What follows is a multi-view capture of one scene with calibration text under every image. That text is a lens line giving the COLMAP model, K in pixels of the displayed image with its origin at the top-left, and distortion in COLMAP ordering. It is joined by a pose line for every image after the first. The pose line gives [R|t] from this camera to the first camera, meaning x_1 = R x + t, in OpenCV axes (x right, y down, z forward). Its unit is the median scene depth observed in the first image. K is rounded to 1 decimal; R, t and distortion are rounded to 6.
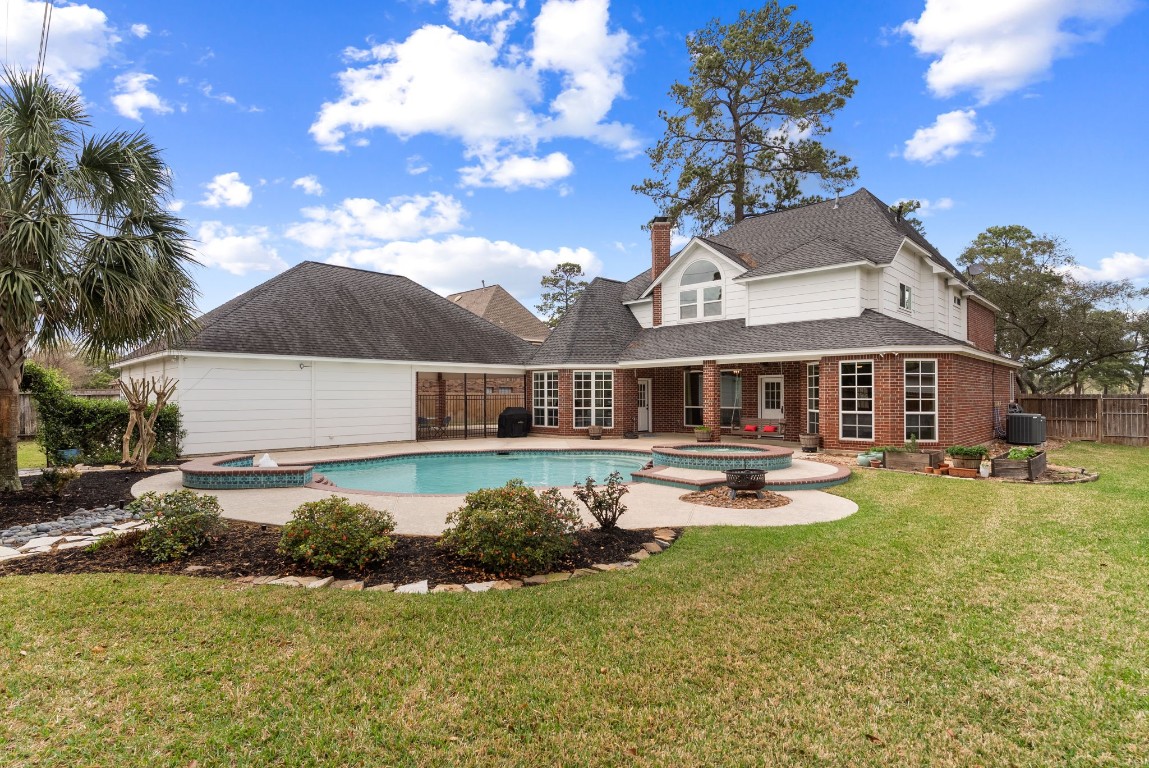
lens RADIAL K [[572.3, 0, 576.8], [0, 572.3, 371.3], [0, 0, 1]] dist [-0.002576, -0.000389]
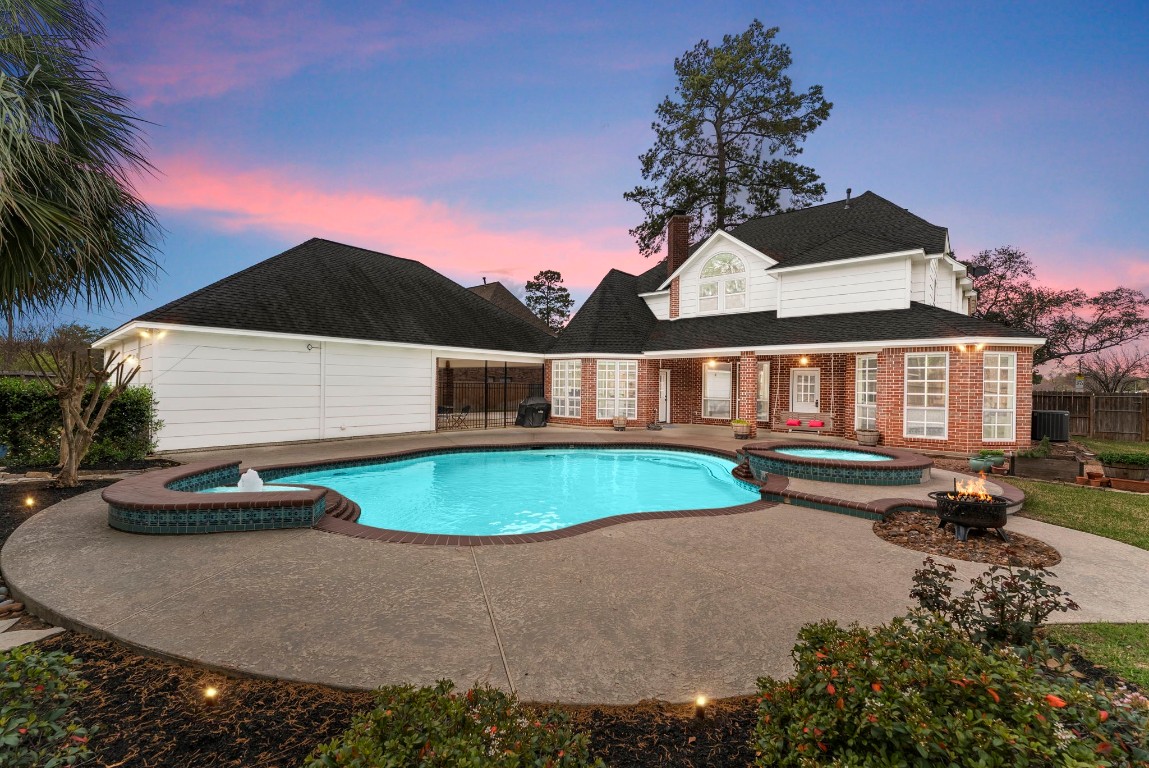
lens RADIAL K [[465.5, 0, 574.5], [0, 465.5, 384.0], [0, 0, 1]] dist [0.000458, -0.000195]
pose [[0.997567, 0.015971, 0.067861, -0.094407], [-0.018593, 0.999098, 0.038184, 0.009528], [-0.067190, -0.039353, 0.996964, 0.198292]]
